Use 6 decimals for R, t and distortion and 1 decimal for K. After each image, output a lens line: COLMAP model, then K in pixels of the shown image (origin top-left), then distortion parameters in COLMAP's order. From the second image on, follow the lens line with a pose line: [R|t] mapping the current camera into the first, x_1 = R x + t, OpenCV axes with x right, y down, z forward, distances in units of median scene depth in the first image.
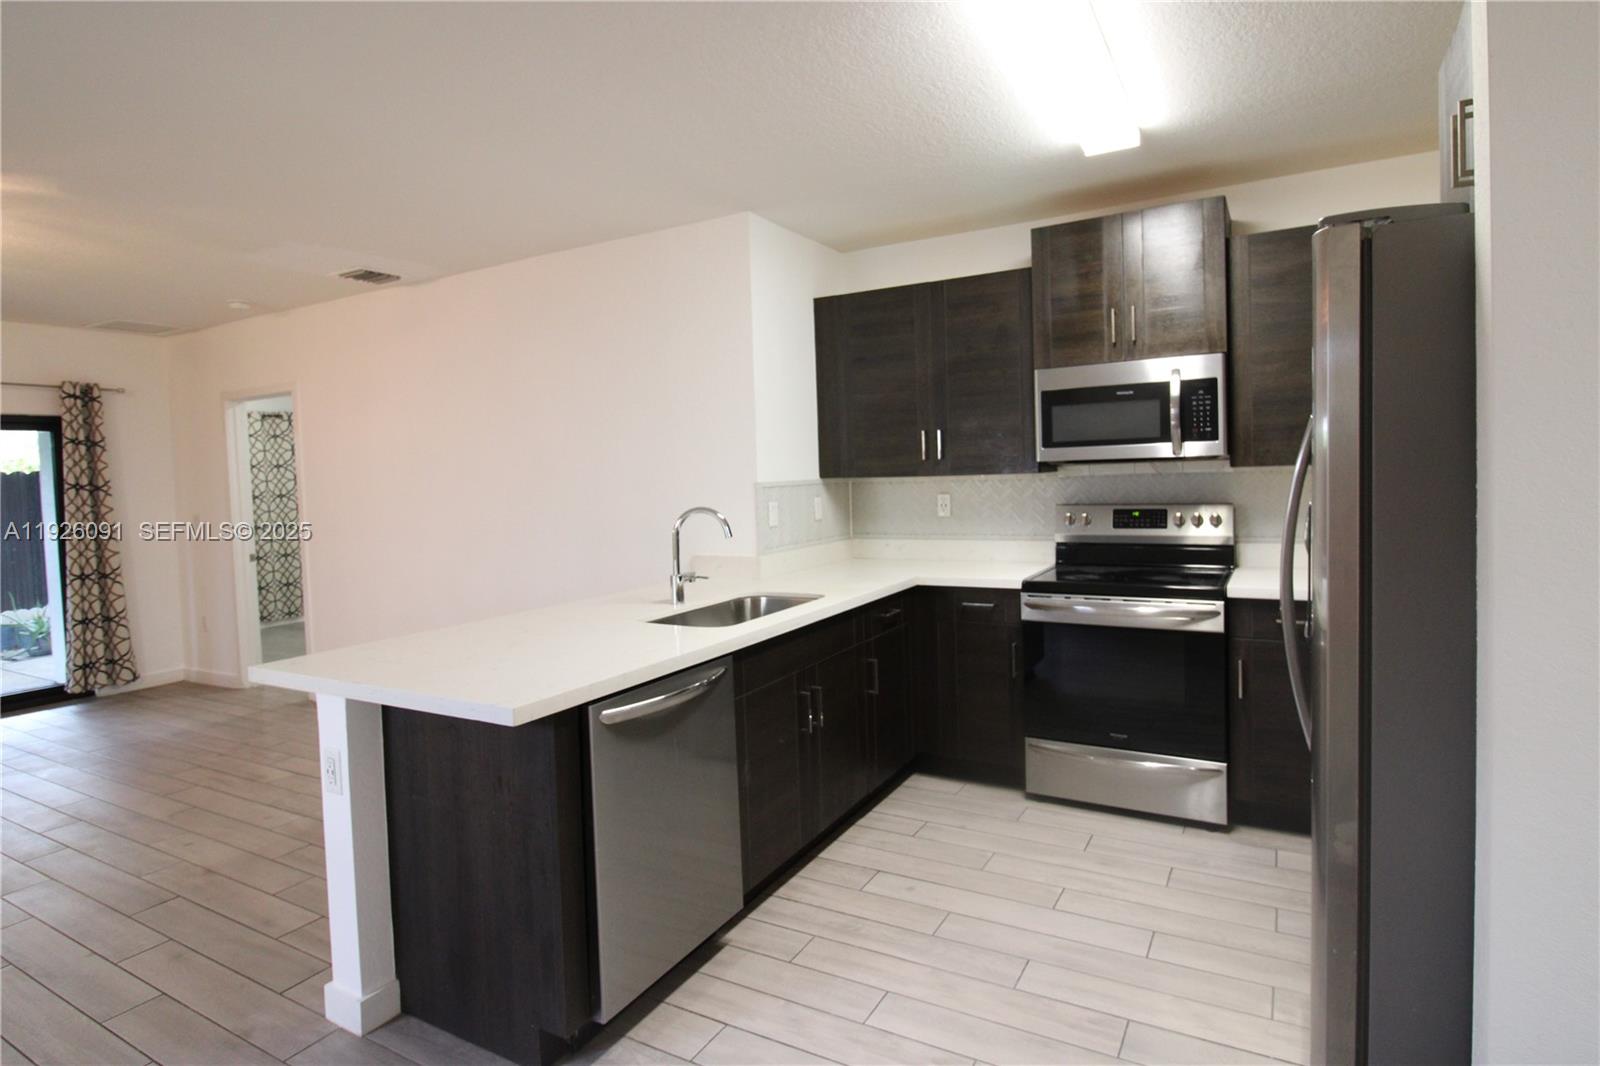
lens RADIAL K [[855.2, 0, 829.7], [0, 855.2, 510.0], [0, 0, 1]] dist [-0.000466, -0.011790]
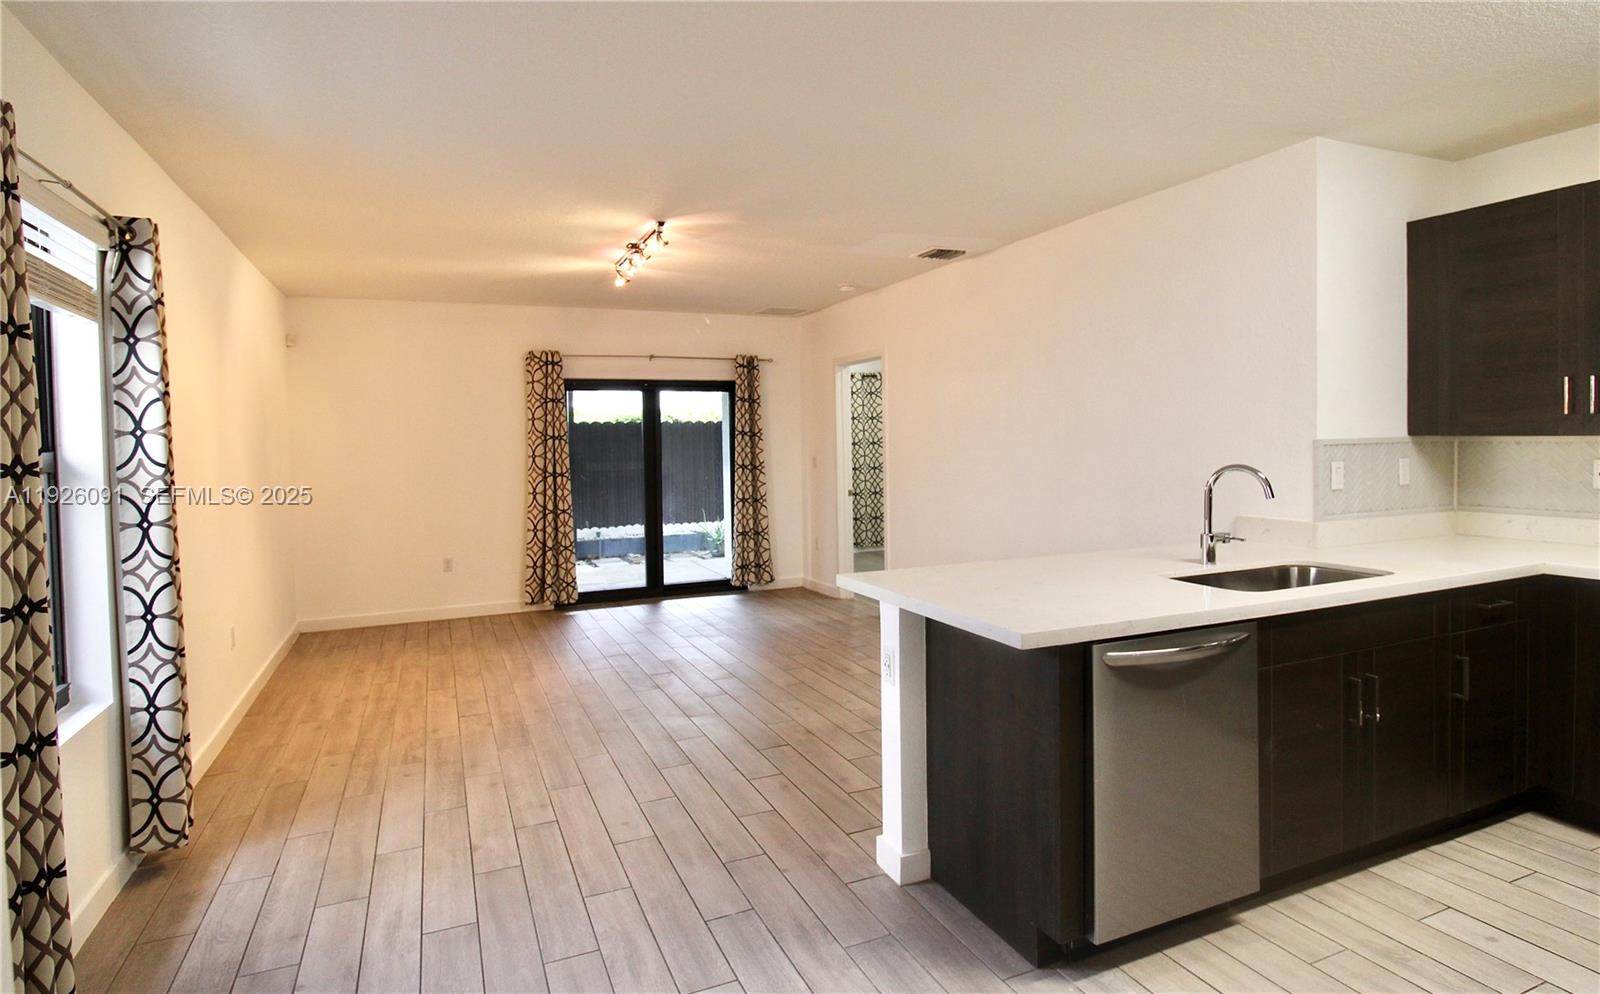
lens RADIAL K [[893.3, 0, 806.7], [0, 893.3, 482.6], [0, 0, 1]] dist [-0.005115, -0.002533]
pose [[0.791534, 0.048071, -0.609231, 0.072097], [-0.035031, 0.998831, 0.033298, 0.000460], [0.610120, -0.005015, 0.792293, -0.072292]]
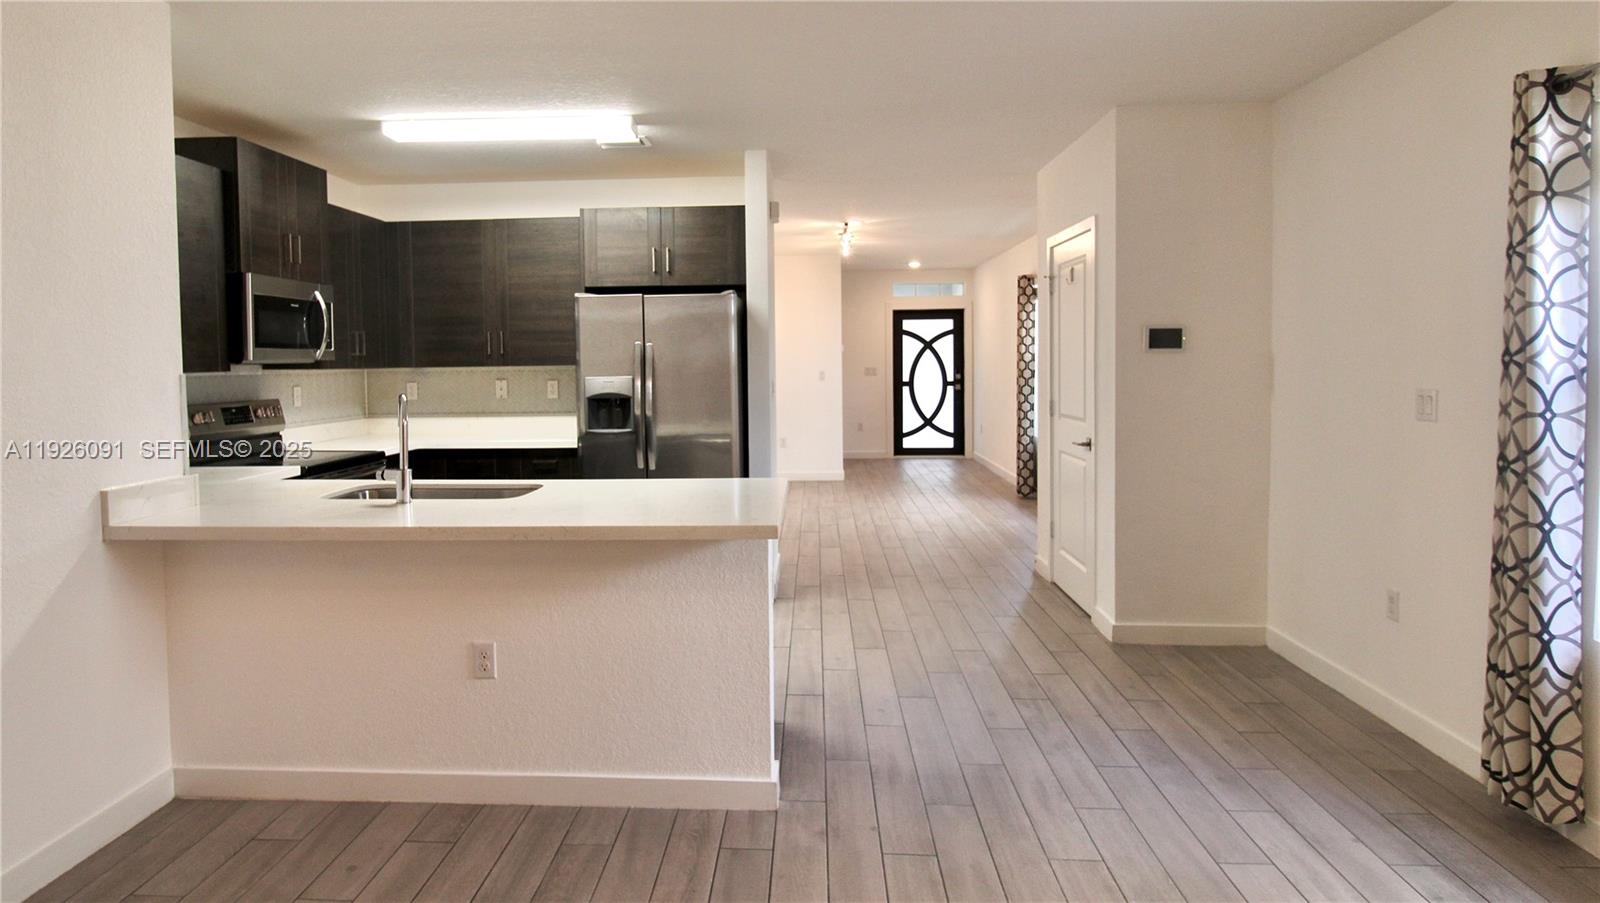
lens RADIAL K [[902.4, 0, 780.4], [0, 902.4, 407.0], [0, 0, 1]] dist [-0.025347, -0.001848]
pose [[-0.451066, -0.005824, 0.892471, -1.129350], [0.070381, 0.996632, 0.042075, 0.000227], [-0.889711, 0.081791, -0.449137, 1.007150]]
